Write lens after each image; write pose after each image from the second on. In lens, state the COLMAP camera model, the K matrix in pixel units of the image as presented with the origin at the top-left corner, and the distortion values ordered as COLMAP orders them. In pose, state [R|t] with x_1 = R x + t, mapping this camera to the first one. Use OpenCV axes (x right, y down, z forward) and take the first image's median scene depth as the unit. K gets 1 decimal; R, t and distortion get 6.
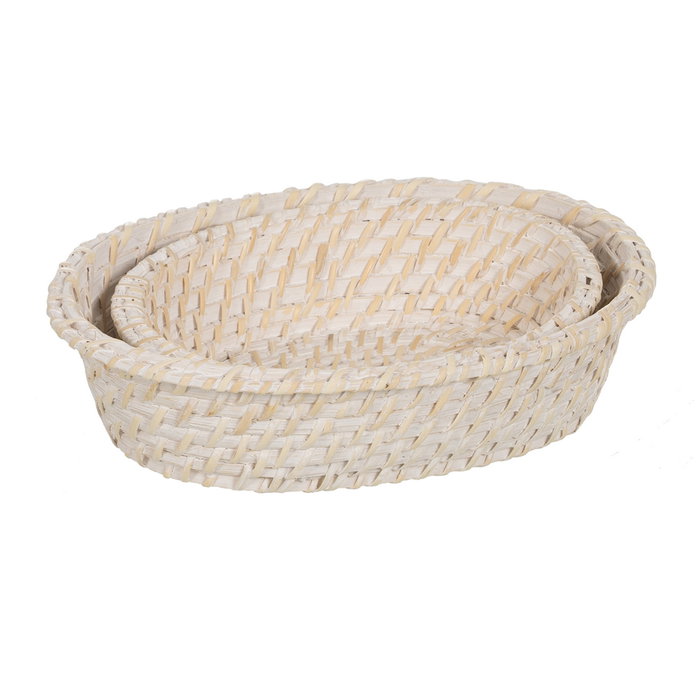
lens RADIAL K [[3255.1, 0, 353.9], [0, 3255.1, 349.5], [0, 0, 1]] dist [0.297154, 0.000000]
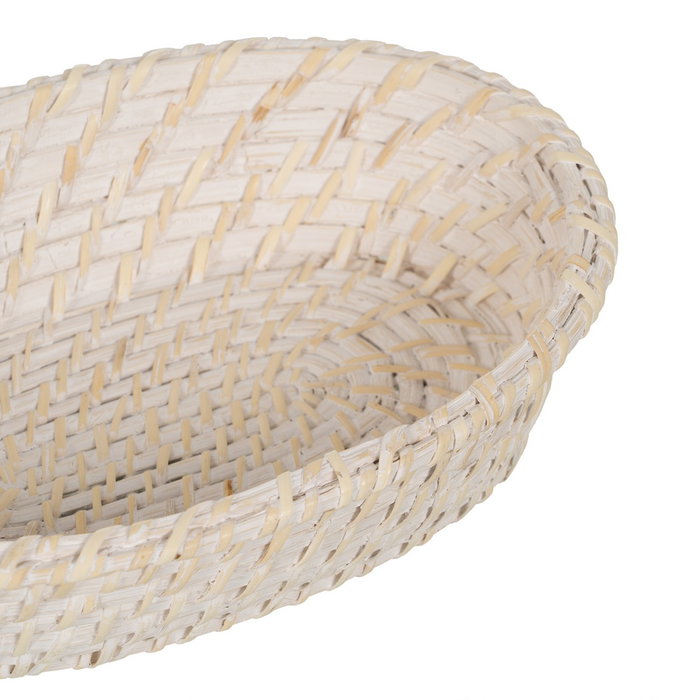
lens RADIAL K [[3255.1, 0, 352.1], [0, 3255.1, 350.0], [0, 0, 1]] dist [0.297154, 0.000000]
pose [[0.996677, -0.081448, 0.001216, 0.040980], [0.079831, 0.979648, 0.184163, -0.122599], [-0.016191, -0.183454, 0.982895, 0.398480]]
